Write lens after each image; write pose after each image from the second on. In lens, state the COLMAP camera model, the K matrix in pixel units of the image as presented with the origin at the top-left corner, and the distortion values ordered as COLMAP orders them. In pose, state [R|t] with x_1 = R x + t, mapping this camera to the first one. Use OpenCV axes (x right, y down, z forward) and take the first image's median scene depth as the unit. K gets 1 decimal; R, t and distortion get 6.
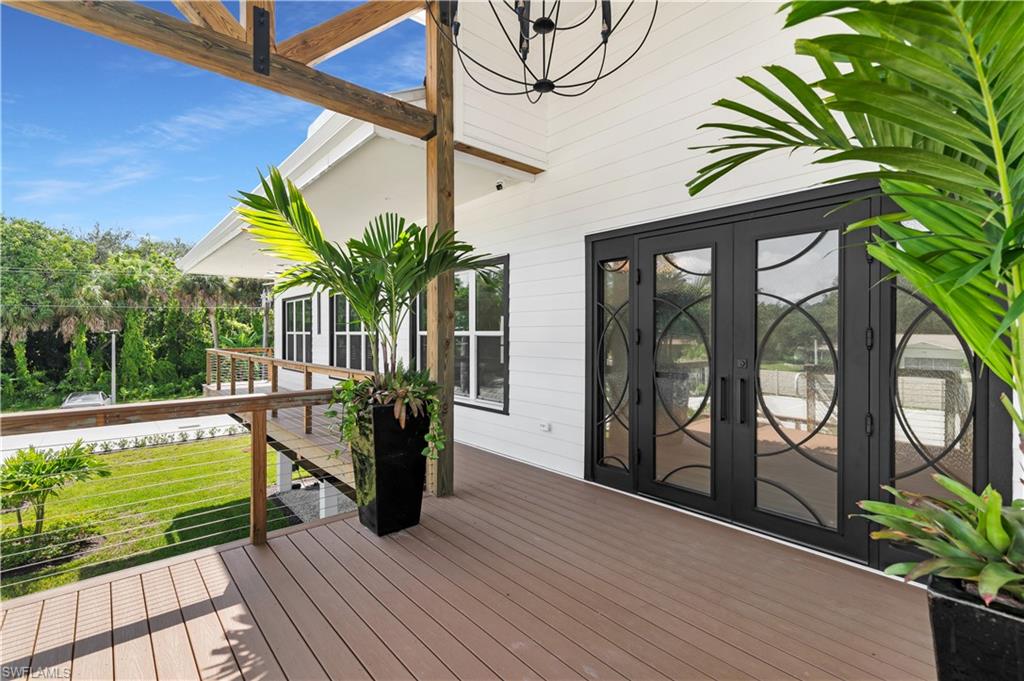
lens RADIAL K [[462.3, 0, 509.9], [0, 462.3, 331.8], [0, 0, 1]] dist [0.002778, 0.000133]
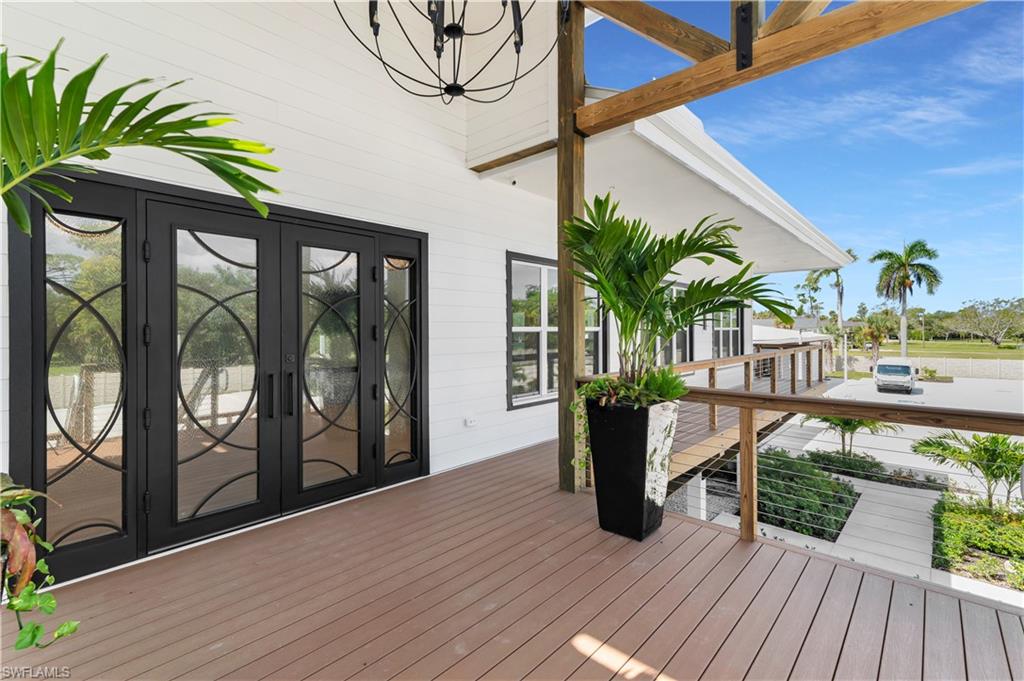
lens RADIAL K [[462.3, 0, 509.9], [0, 462.3, 331.8], [0, 0, 1]] dist [0.002778, 0.000133]
pose [[-0.125797, -0.005359, 0.992042, -0.681517], [-0.000741, 0.999986, 0.005308, 0.002528], [-0.992056, -0.000067, -0.125799, 0.723902]]
